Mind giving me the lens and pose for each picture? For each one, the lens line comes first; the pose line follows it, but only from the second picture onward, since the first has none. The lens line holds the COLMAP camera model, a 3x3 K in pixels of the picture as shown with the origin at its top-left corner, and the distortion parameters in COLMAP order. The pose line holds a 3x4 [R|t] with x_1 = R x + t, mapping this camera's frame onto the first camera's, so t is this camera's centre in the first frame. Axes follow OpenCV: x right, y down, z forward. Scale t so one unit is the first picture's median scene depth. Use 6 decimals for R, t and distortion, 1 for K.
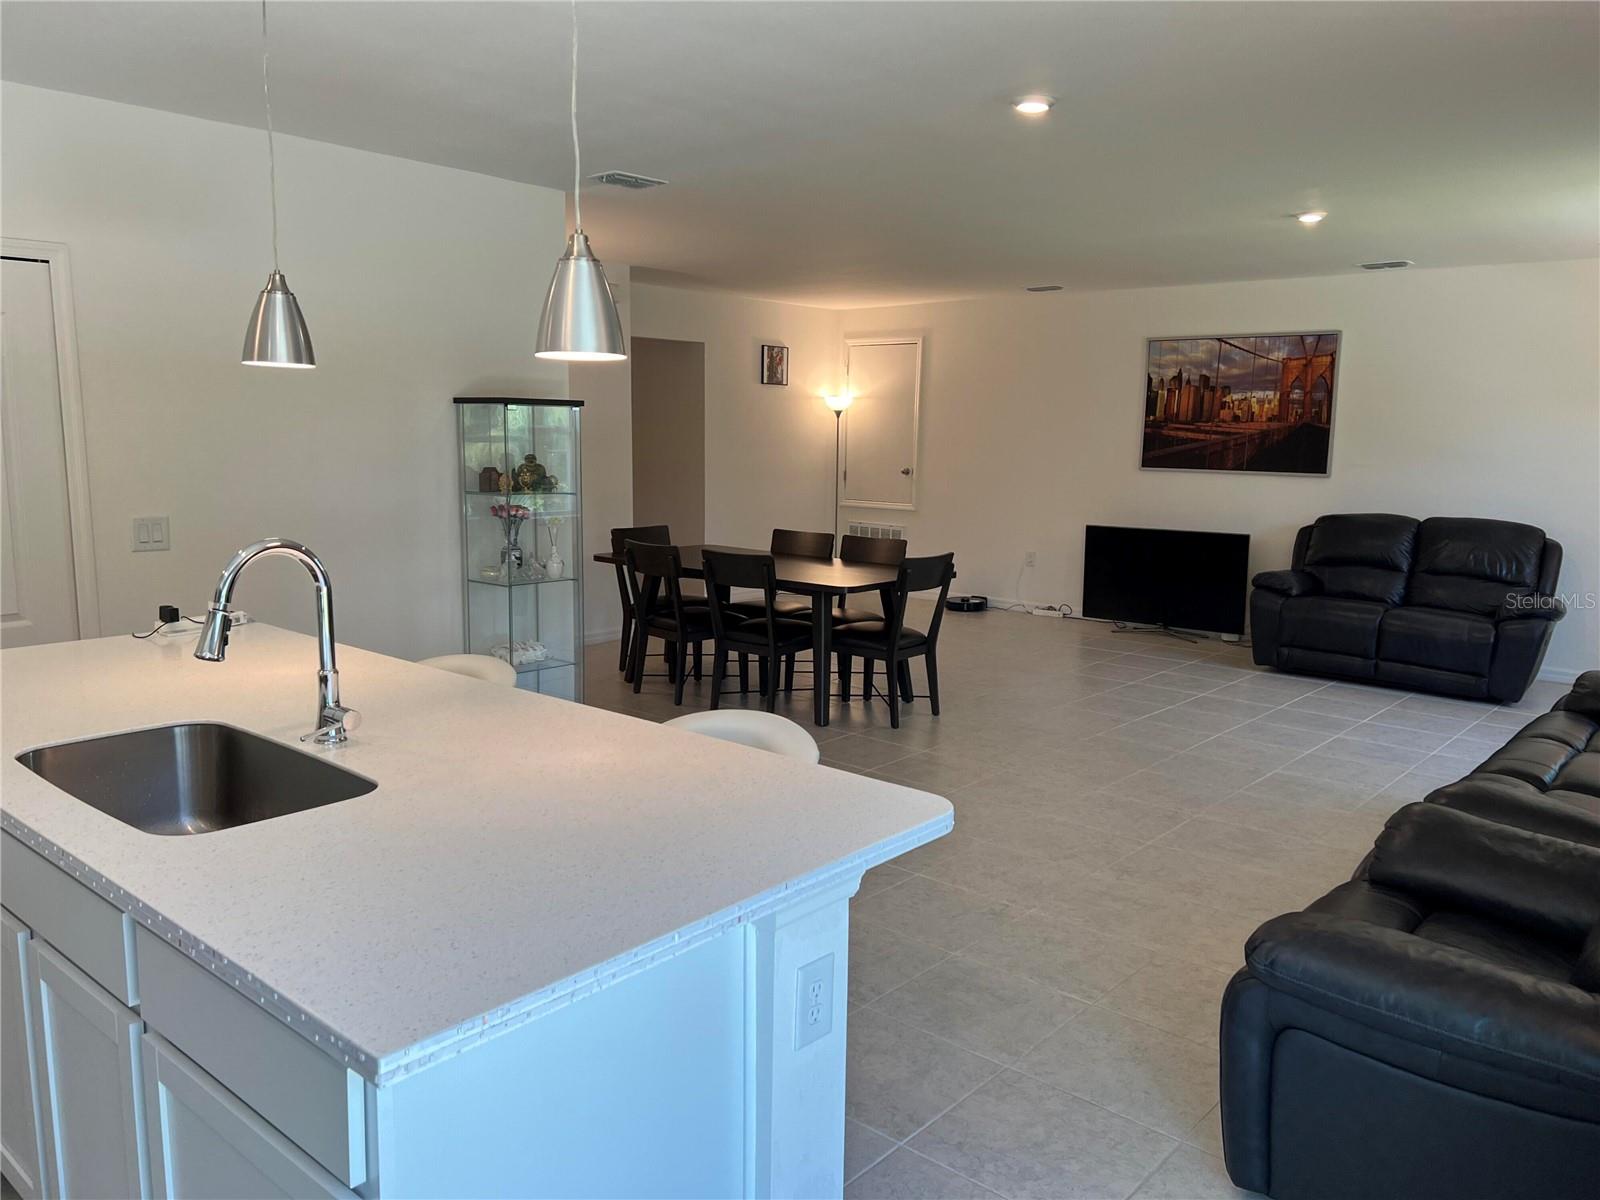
lens RADIAL K [[1208.8, 0, 796.5], [0, 1208.8, 613.8], [0, 0, 1]] dist [0.050248, -0.074936]
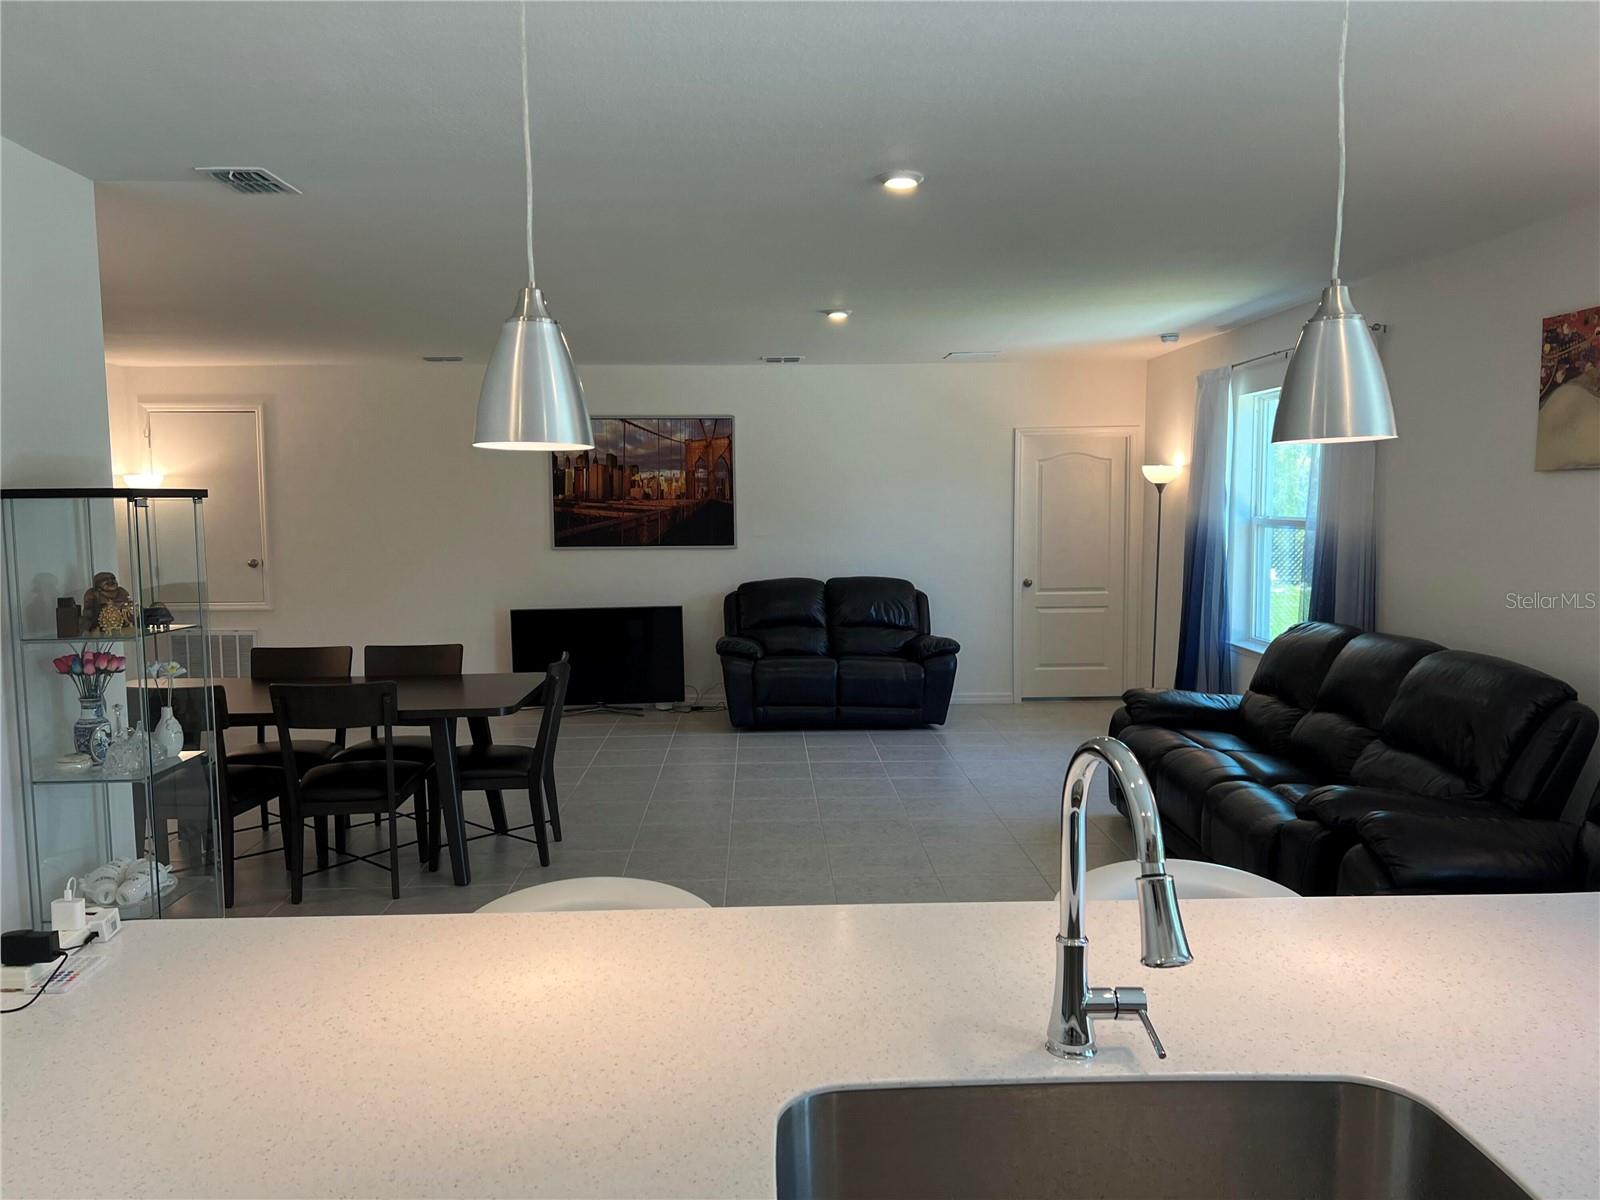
lens RADIAL K [[1189.5, 0, 797.4], [0, 1189.5, 617.9], [0, 0, 1]] dist [0.107412, -0.135284]
pose [[0.726962, -0.089502, 0.680820, -0.251800], [0.126259, 0.991988, -0.004407, -0.037102], [-0.674970, 0.089163, 0.732438, 0.177820]]
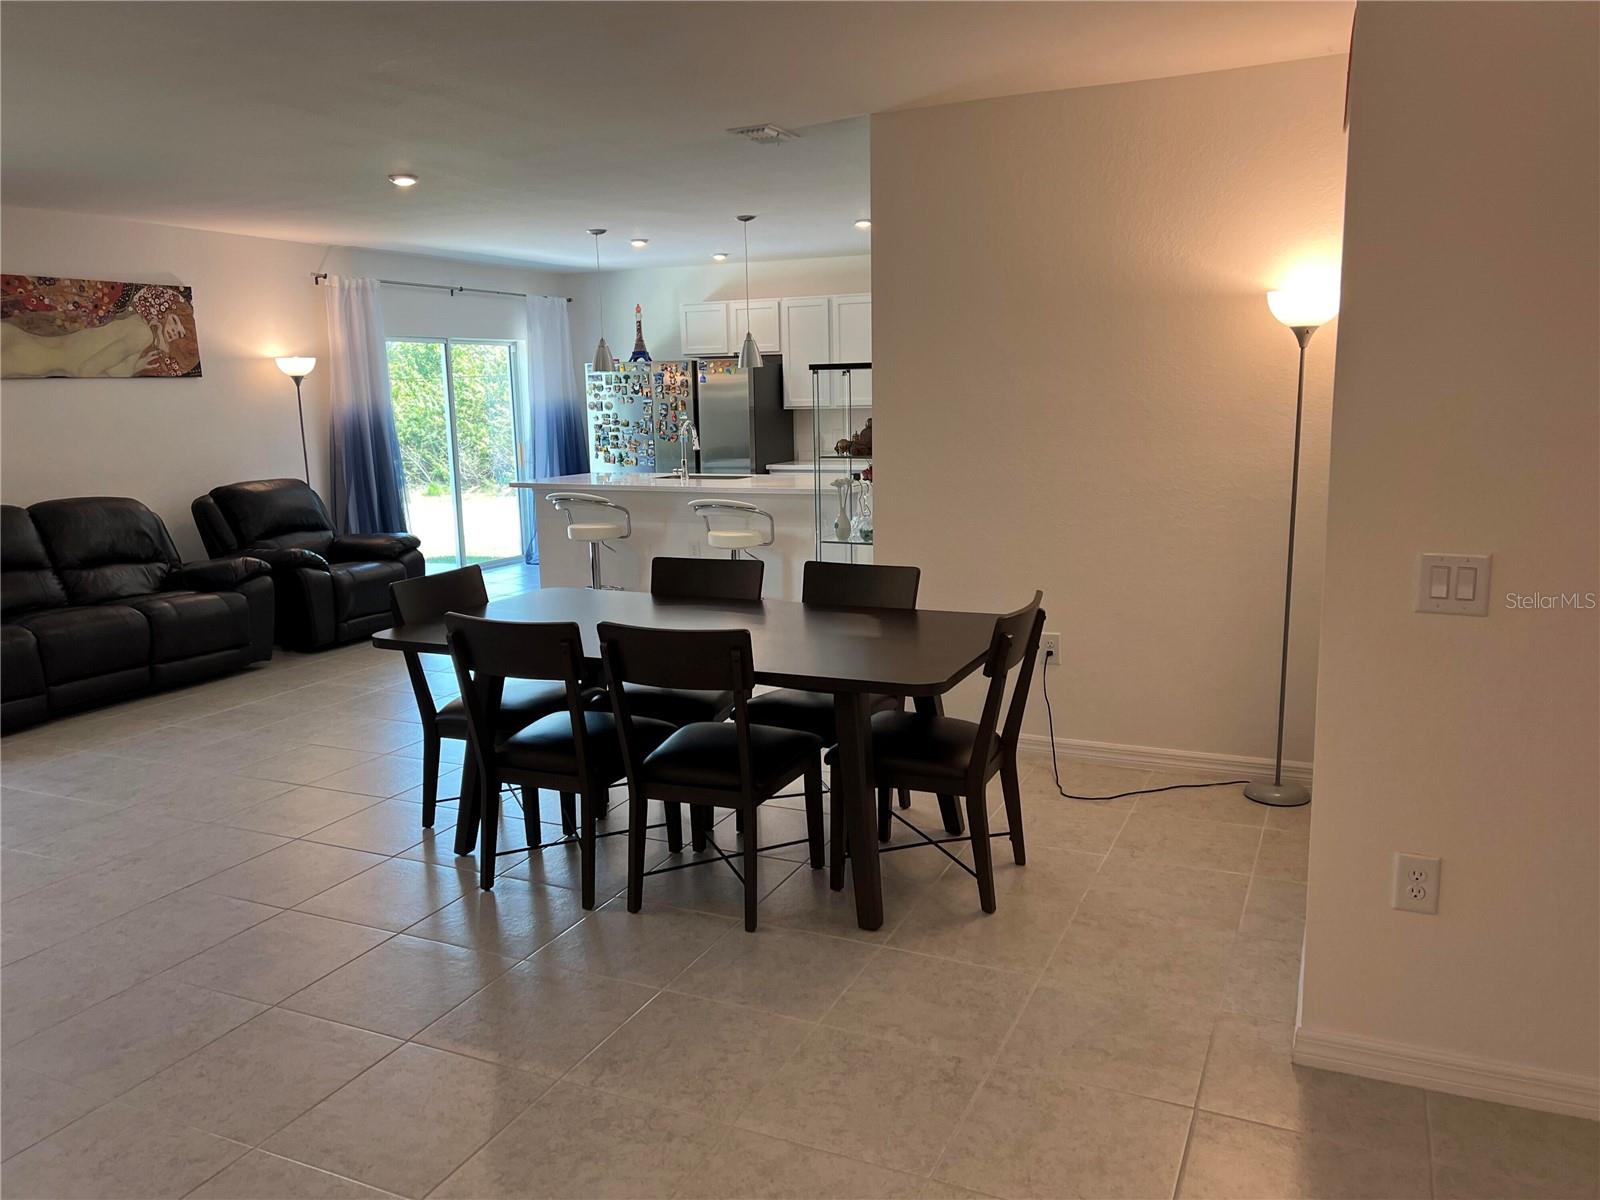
lens RADIAL K [[1211.3, 0, 800.8], [0, 1211.3, 592.9], [0, 0, 1]] dist [0.088837, -0.082745]
pose [[-0.960255, 0.061005, -0.272377, 0.072898], [-0.026113, 0.951911, 0.305260, -0.184511], [0.277901, 0.300240, -0.912484, 1.230654]]
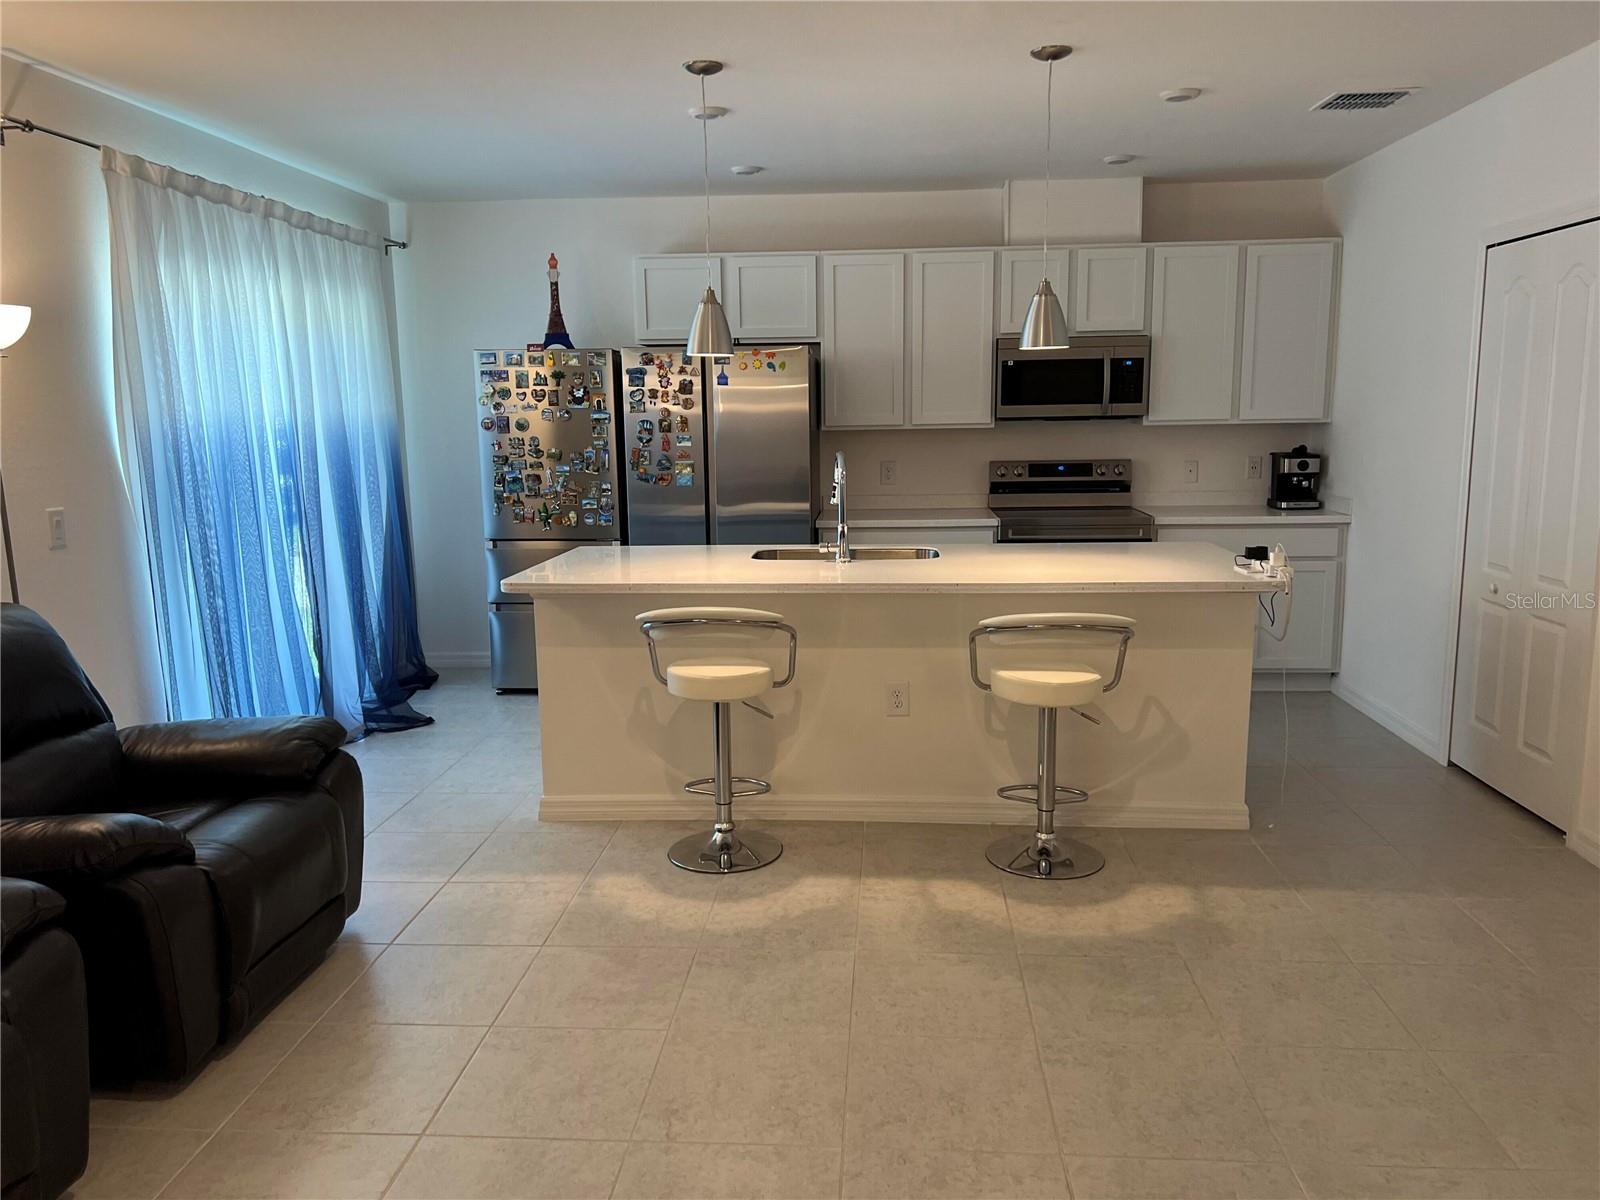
lens RADIAL K [[1211.3, 0, 800.8], [0, 1211.3, 592.9], [0, 0, 1]] dist [0.088837, -0.082745]
pose [[-0.795243, 0.098070, -0.598307, 0.216083], [-0.083651, 0.959645, 0.268483, -0.096120], [0.600493, 0.263558, -0.754947, 0.670149]]
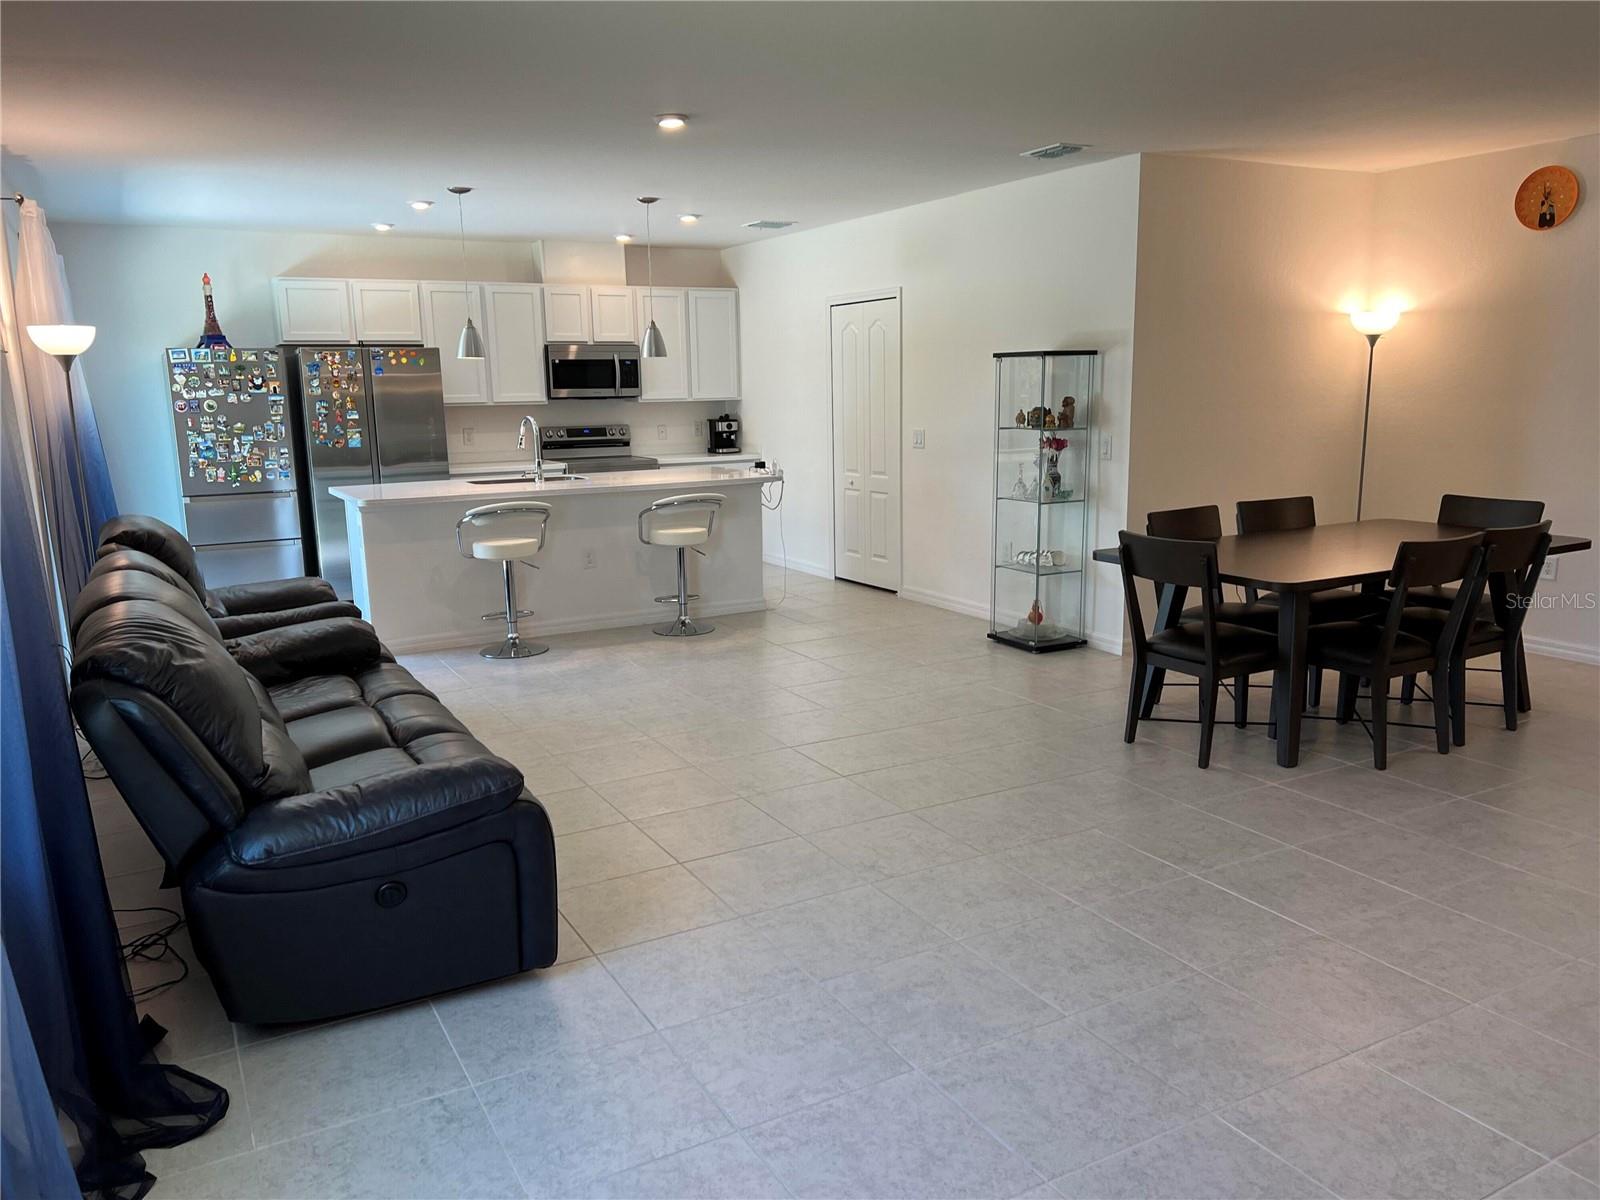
lens RADIAL K [[1201.8, 0, 787.9], [0, 1201.8, 609.2], [0, 0, 1]] dist [0.052693, -0.054957]
pose [[-0.342208, 0.175452, -0.923098, 0.637585], [-0.125169, 0.965144, 0.229846, -0.103337], [0.931250, 0.194198, -0.308319, 0.732487]]
